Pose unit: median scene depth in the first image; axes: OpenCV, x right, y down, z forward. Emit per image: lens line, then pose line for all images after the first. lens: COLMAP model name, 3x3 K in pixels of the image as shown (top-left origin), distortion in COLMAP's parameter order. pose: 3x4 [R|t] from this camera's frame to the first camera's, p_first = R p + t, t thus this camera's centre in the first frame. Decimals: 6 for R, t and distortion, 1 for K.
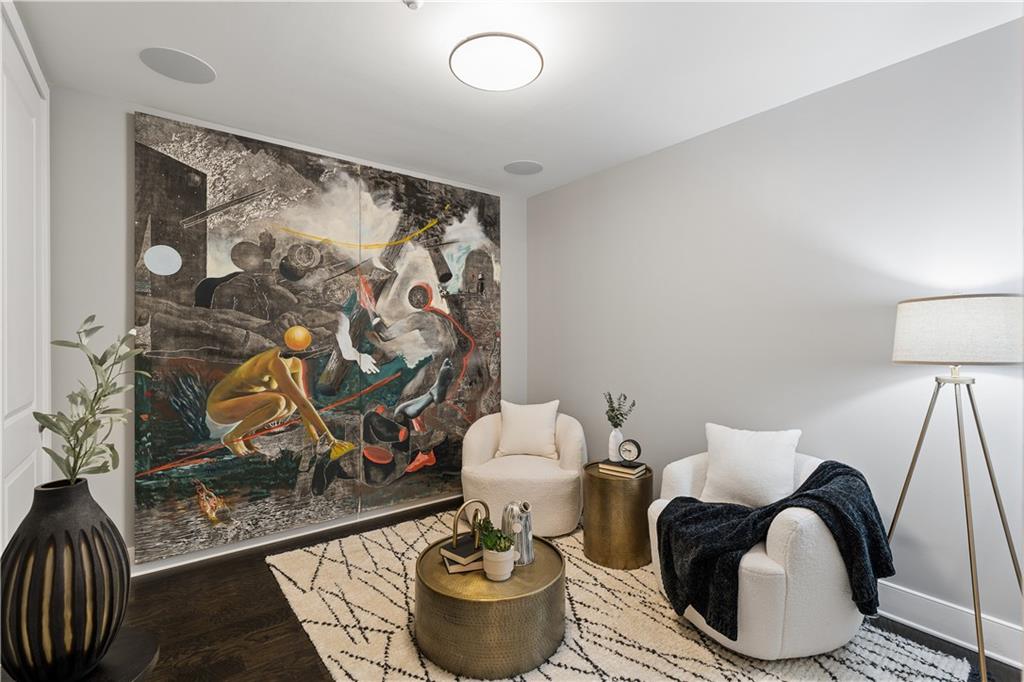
lens RADIAL K [[467.4, 0, 510.5], [0, 467.4, 339.7], [0, 0, 1]] dist [-0.003115, 0.001183]
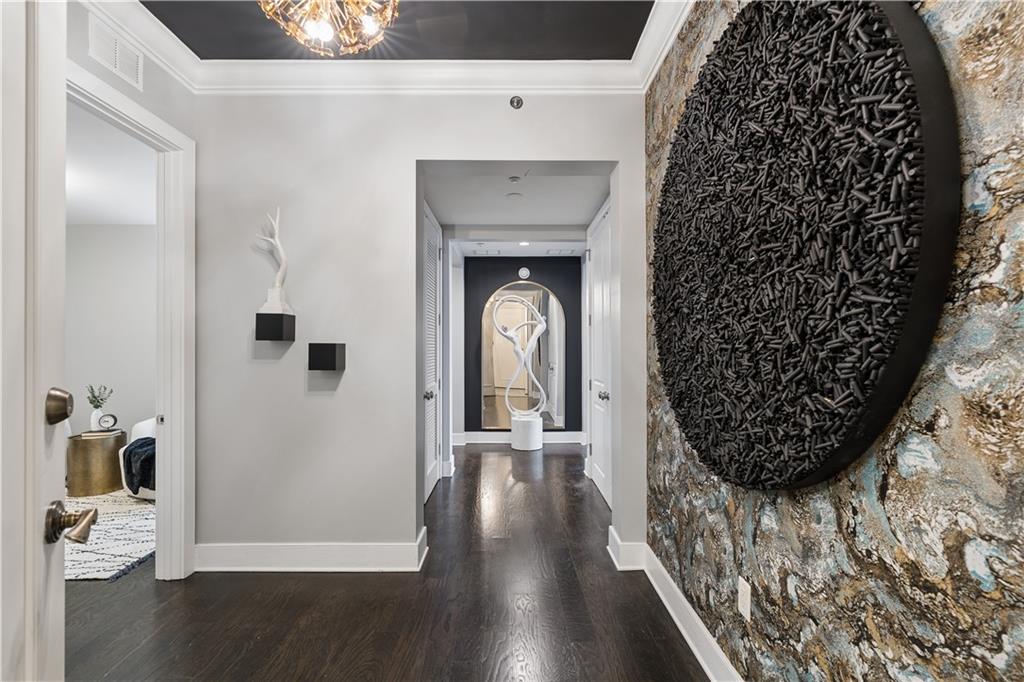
lens RADIAL K [[467.4, 0, 509.3], [0, 467.4, 343.6], [0, 0, 1]] dist [-0.003115, 0.001183]
pose [[0.613062, 0.006022, 0.790011, -0.156273], [0.002548, 0.999951, -0.009599, -0.004566], [-0.790030, 0.007898, 0.613017, -1.016922]]
